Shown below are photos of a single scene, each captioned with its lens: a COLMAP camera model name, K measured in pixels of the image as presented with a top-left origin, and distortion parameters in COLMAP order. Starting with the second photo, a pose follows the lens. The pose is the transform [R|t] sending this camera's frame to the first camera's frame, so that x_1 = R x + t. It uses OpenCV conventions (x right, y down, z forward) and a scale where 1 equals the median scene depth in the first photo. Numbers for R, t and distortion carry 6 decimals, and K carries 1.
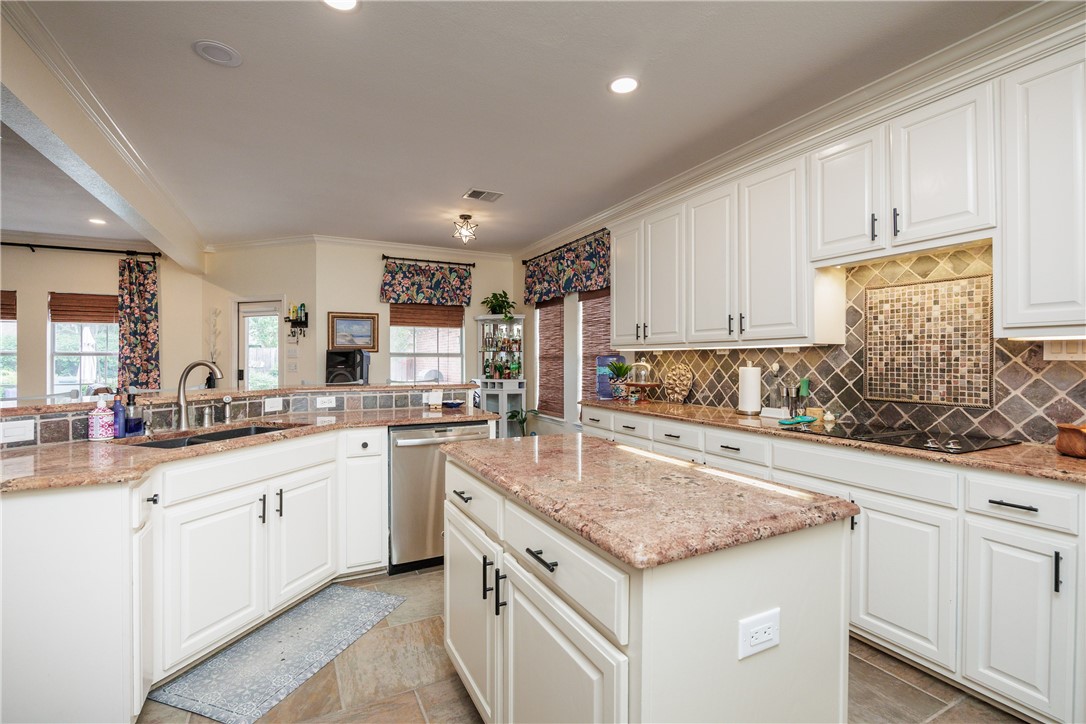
lens RADIAL K [[485.3, 0, 539.3], [0, 485.3, 357.8], [0, 0, 1]] dist [-0.017766, -0.000027]
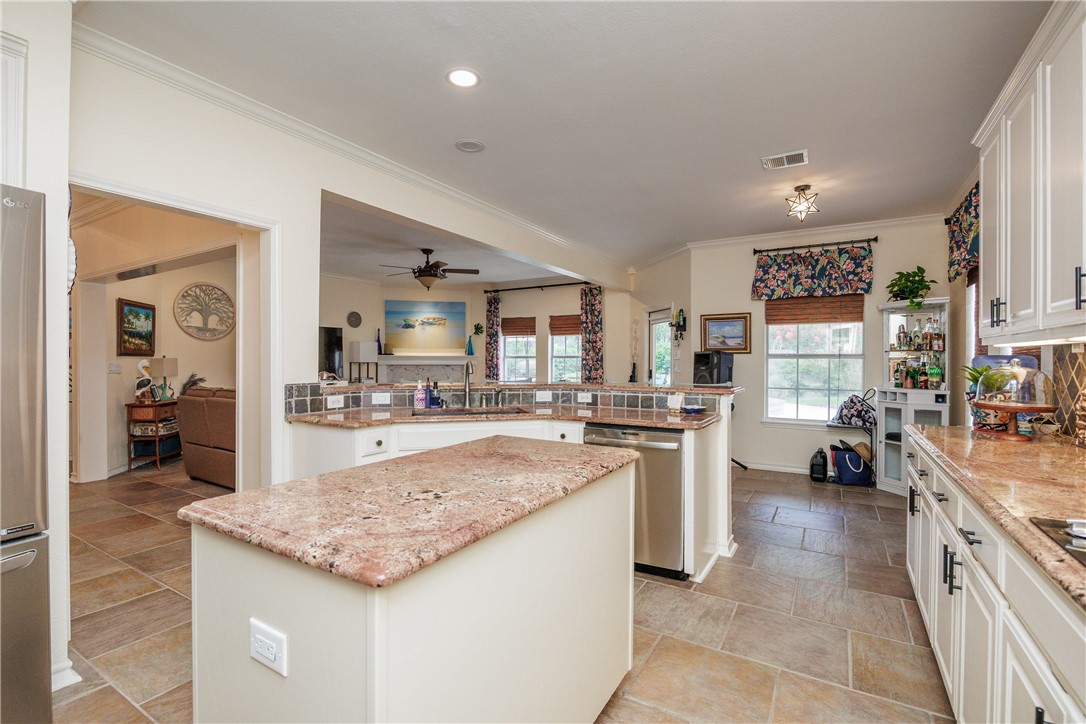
lens RADIAL K [[485.3, 0, 539.3], [0, 485.3, 357.8], [0, 0, 1]] dist [-0.017766, -0.000027]
pose [[0.529507, -0.003087, -0.848300, 0.248099], [-0.000189, 0.999993, -0.003757, 0.000459], [0.848306, 0.002150, 0.529502, 0.152157]]
